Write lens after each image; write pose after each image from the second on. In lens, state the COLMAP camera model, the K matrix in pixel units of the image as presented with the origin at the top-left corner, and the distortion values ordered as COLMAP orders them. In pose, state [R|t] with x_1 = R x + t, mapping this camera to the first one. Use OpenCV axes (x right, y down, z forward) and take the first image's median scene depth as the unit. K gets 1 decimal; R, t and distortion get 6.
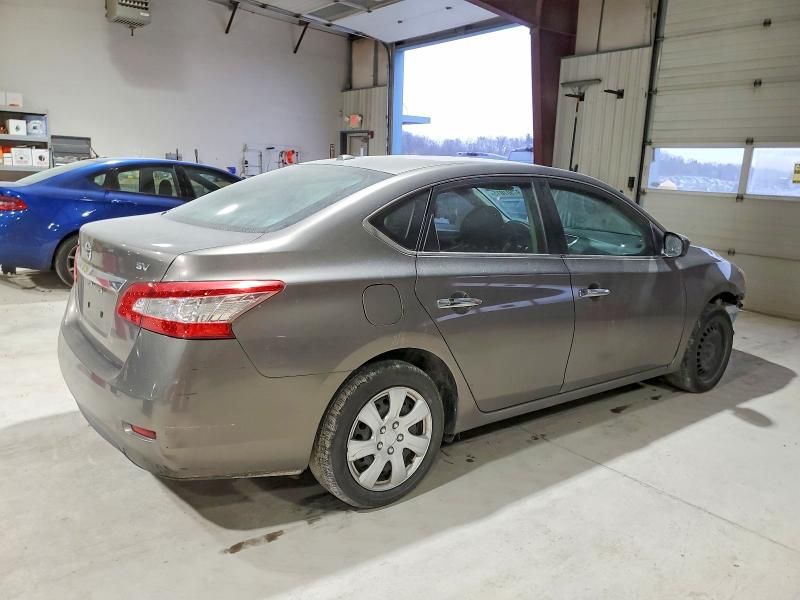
lens RADIAL K [[627.6, 0, 404.3], [0, 627.6, 298.9], [0, 0, 1]] dist [0.070064, -0.088382]
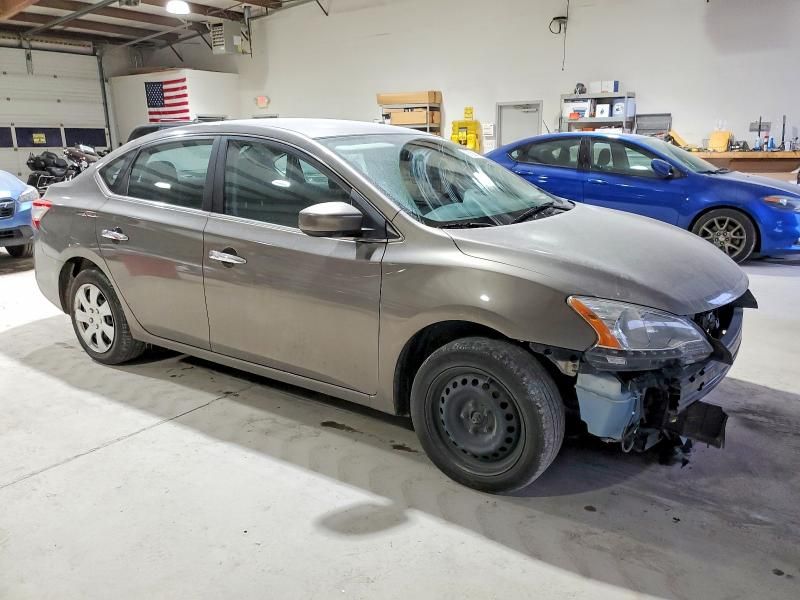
lens RADIAL K [[606.1, 0, 400.0], [0, 606.1, 300.0], [0, 0, 1]] dist [0.066204, -0.113830]
pose [[0.299369, 0.195007, -0.933997, 1.173180], [-0.158402, 0.975465, 0.152893, -0.120589], [0.940897, 0.102175, 0.322914, 0.918953]]
